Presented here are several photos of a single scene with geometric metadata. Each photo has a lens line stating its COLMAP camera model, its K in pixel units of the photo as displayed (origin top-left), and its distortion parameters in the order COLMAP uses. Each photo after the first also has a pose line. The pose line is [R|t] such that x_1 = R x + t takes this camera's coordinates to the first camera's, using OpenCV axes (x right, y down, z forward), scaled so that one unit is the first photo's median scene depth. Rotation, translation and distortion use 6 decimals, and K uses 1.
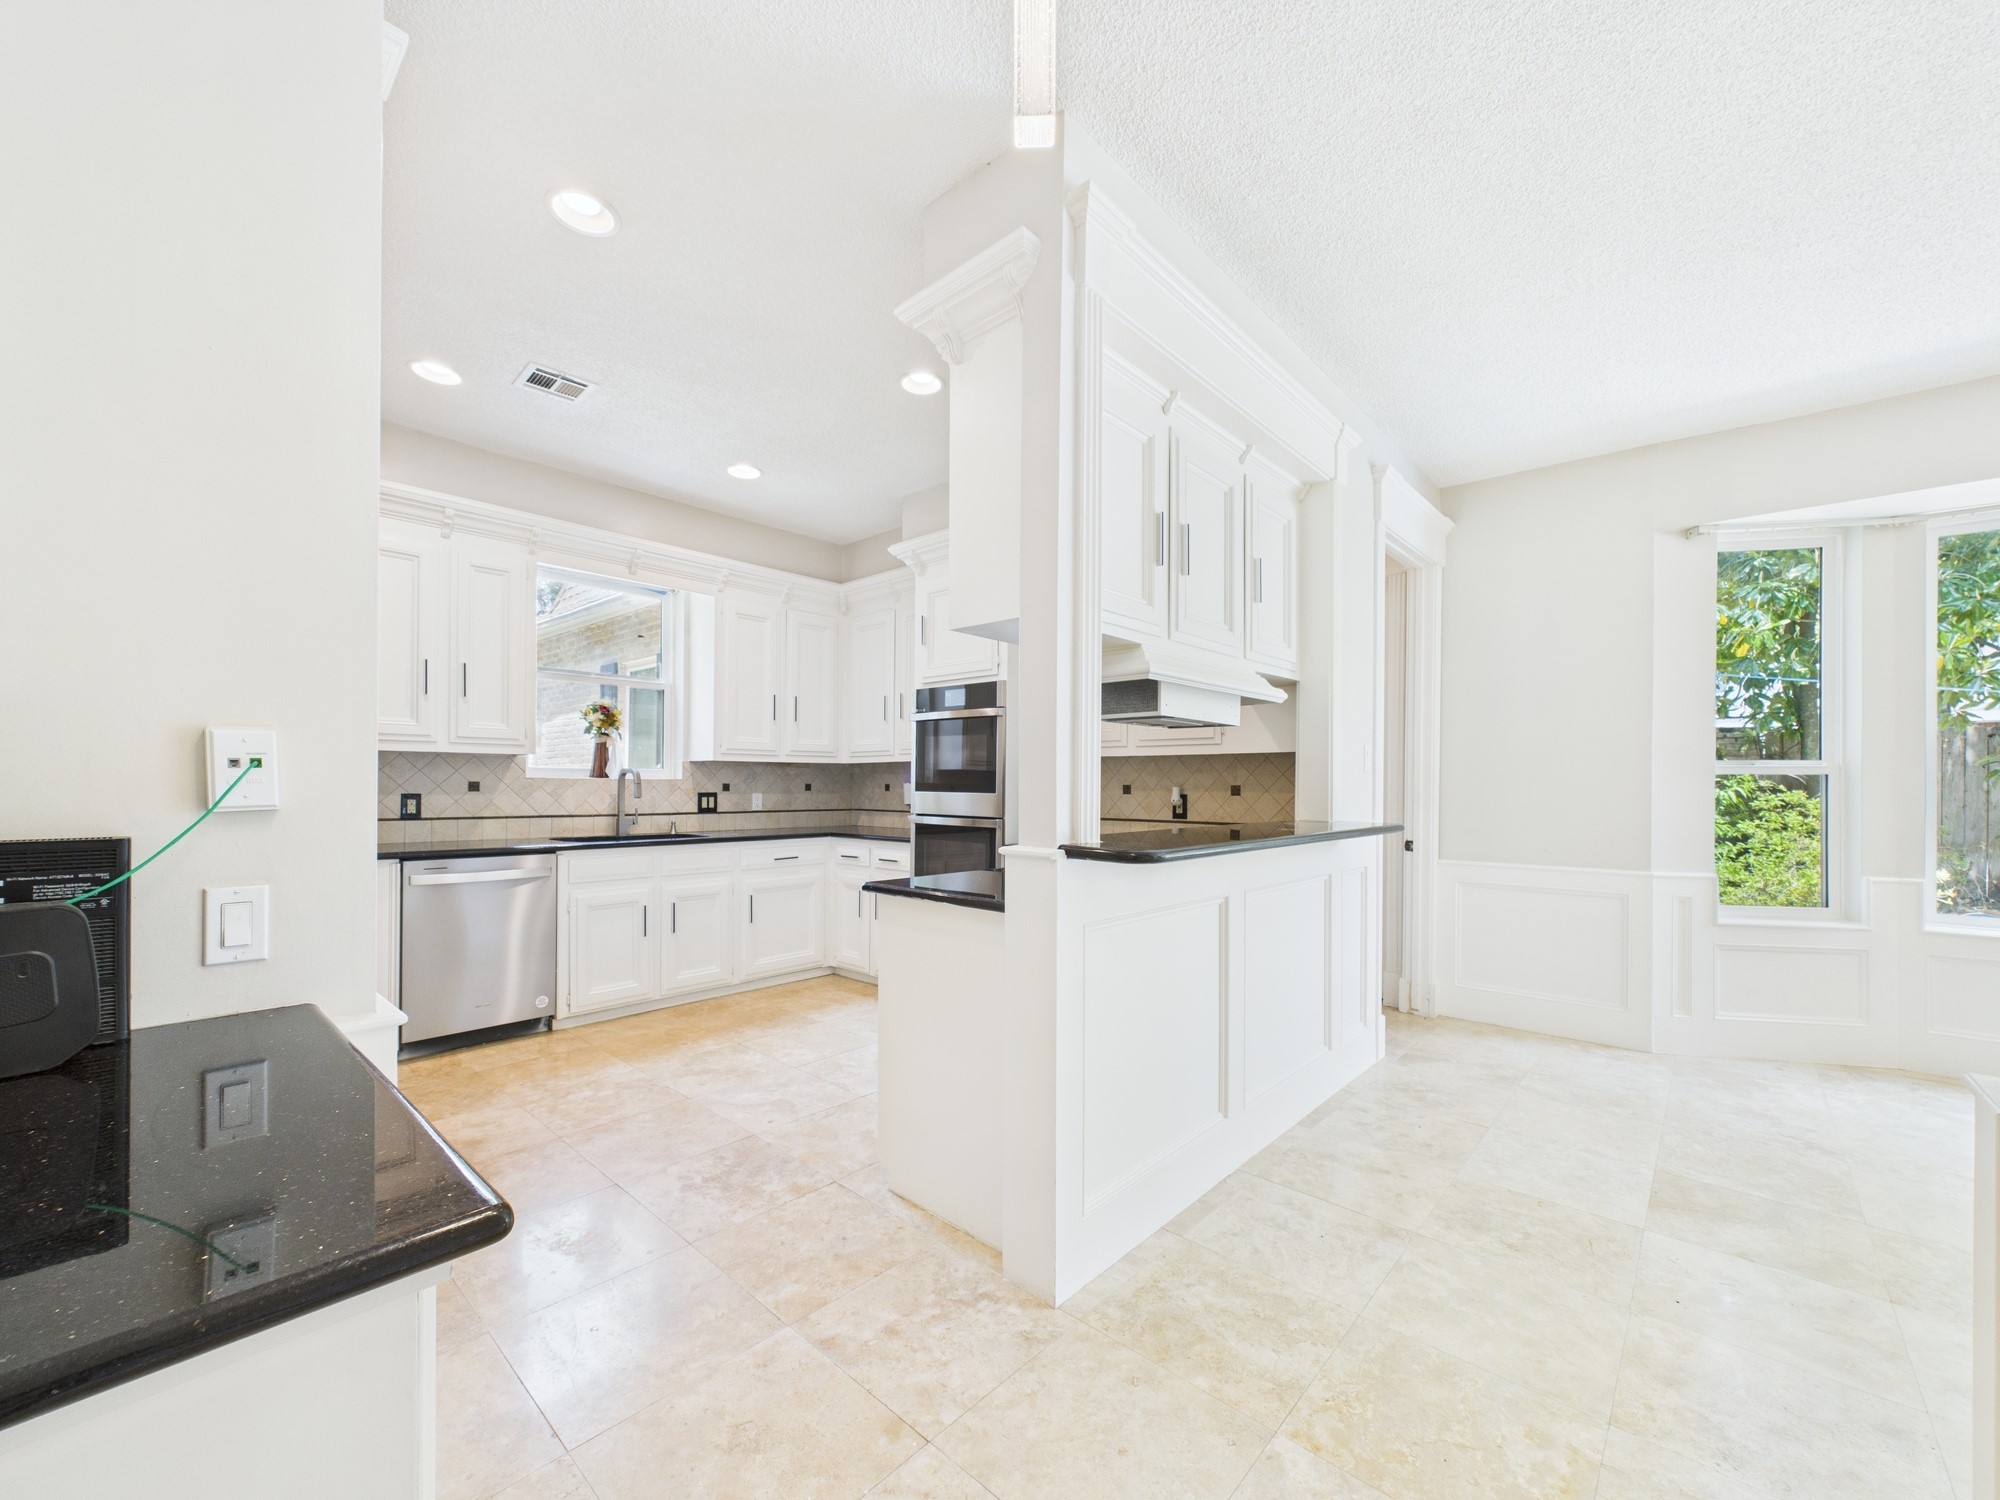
lens RADIAL K [[795.7, 0, 996.7], [0, 795.7, 788.1], [0, 0, 1]] dist [-0.000998, -0.000133]
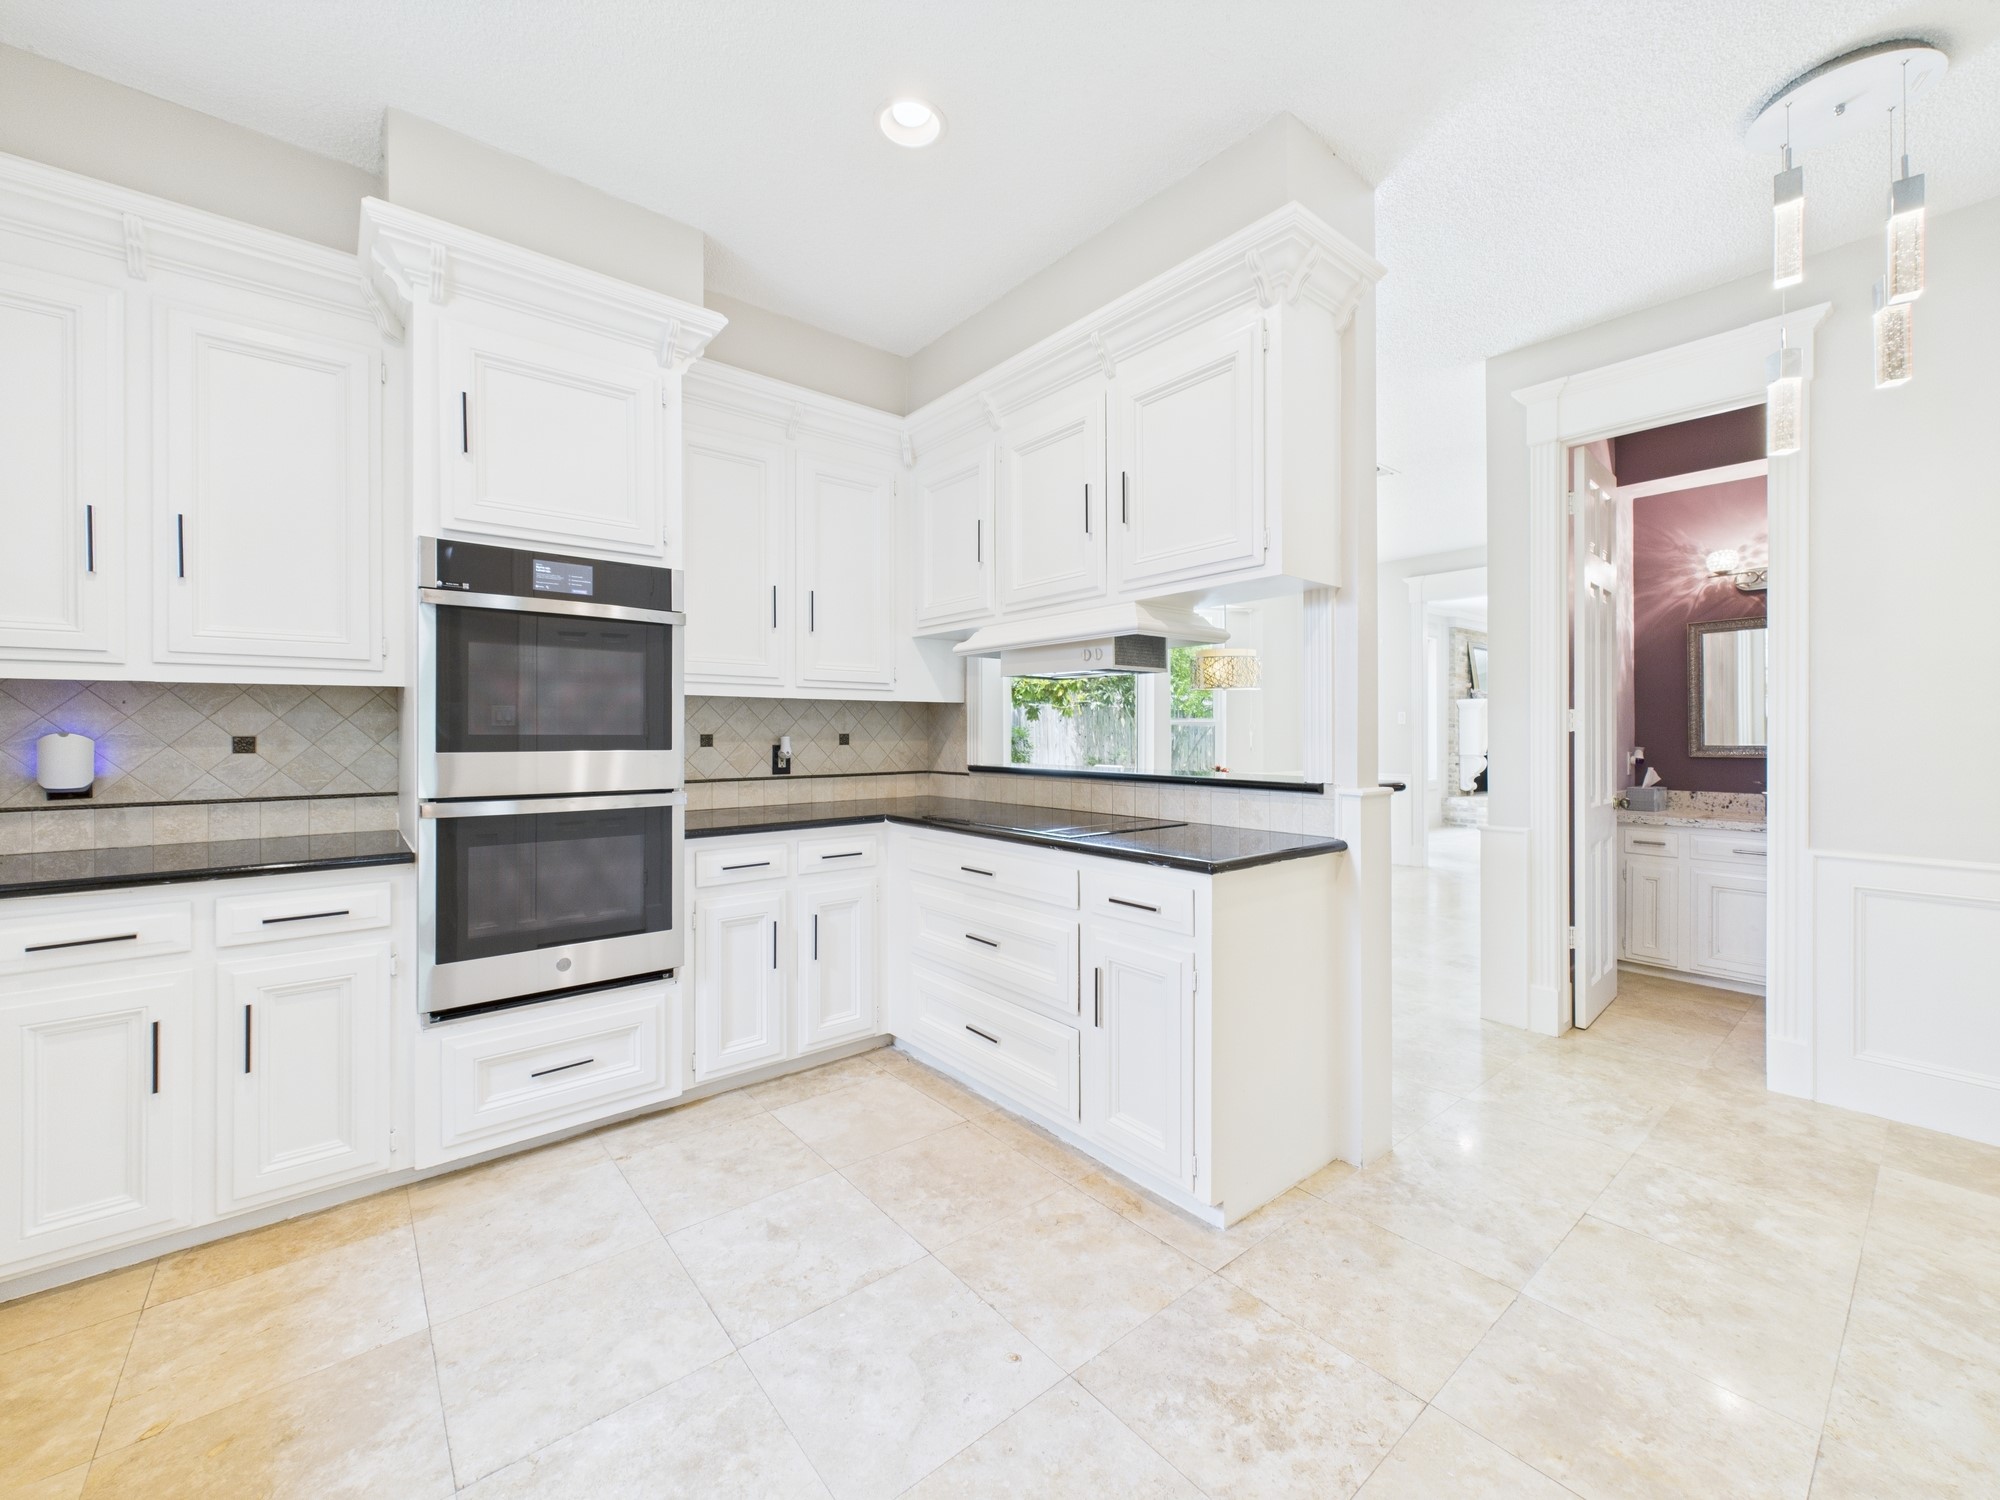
lens RADIAL K [[805.0, 0, 996.6], [0, 805.0, 735.8], [0, 0, 1]] dist [0.001374, -0.000170]
pose [[0.144533, -0.011168, 0.989437, -0.540716], [0.006751, 0.999924, 0.010300, -0.008406], [-0.989477, 0.005191, 0.144597, 0.607984]]
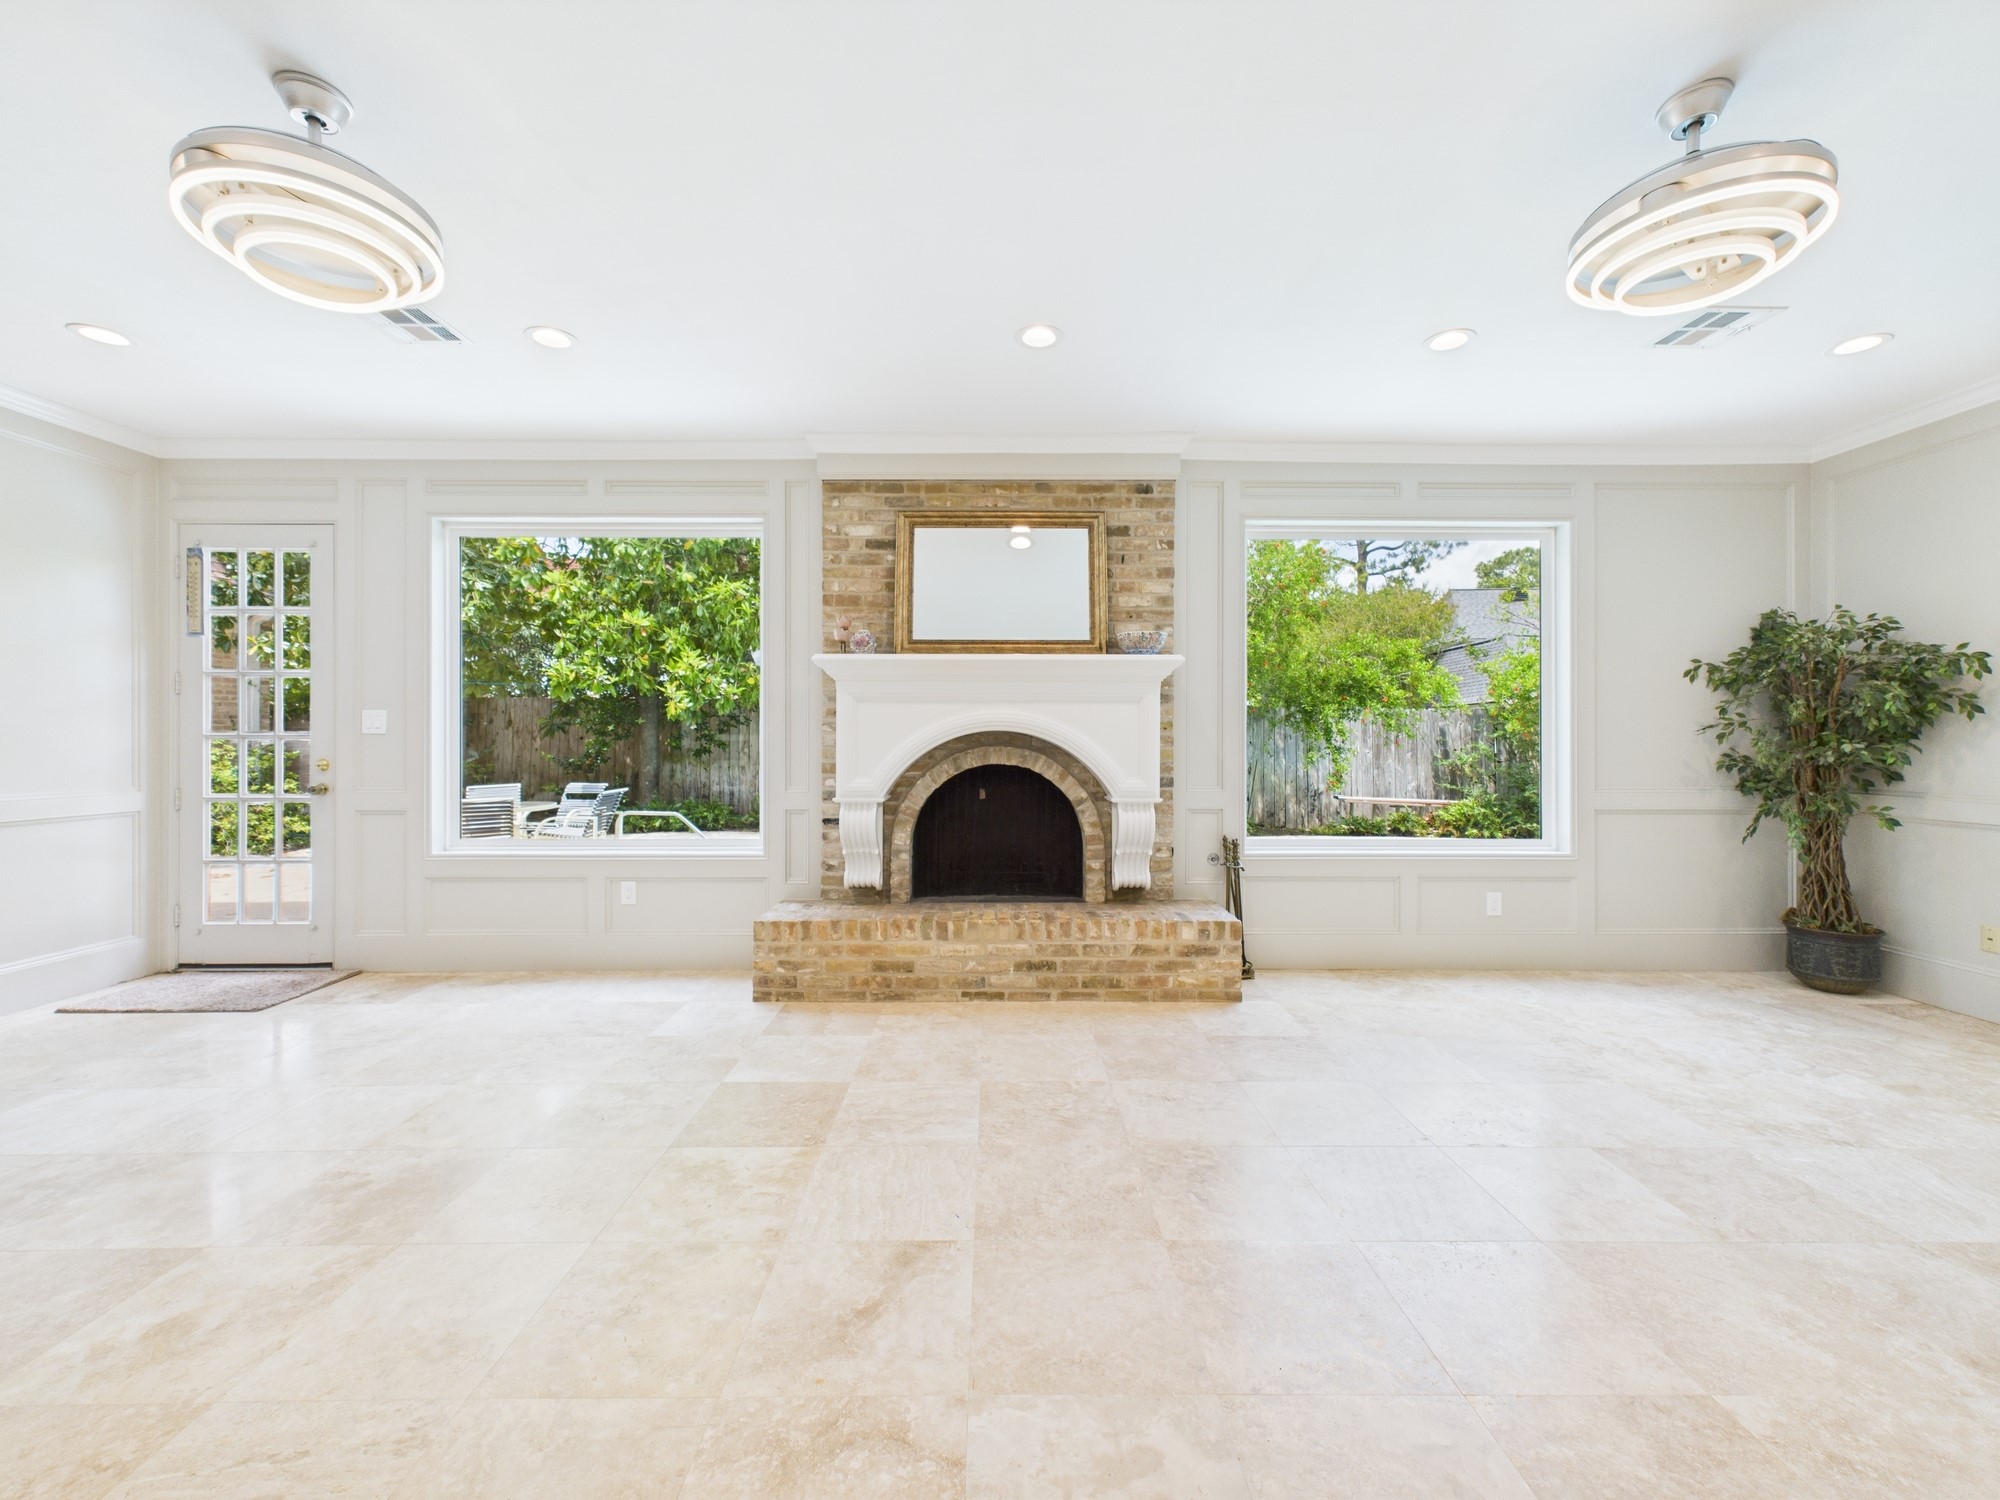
lens RADIAL K [[805.0, 0, 996.6], [0, 805.0, 735.8], [0, 0, 1]] dist [0.001374, -0.000170]
pose [[0.732344, -0.004870, 0.680917, 1.487647], [0.007481, 0.999972, -0.000894, 0.009193], [-0.680894, 0.005749, 0.732360, -1.205244]]
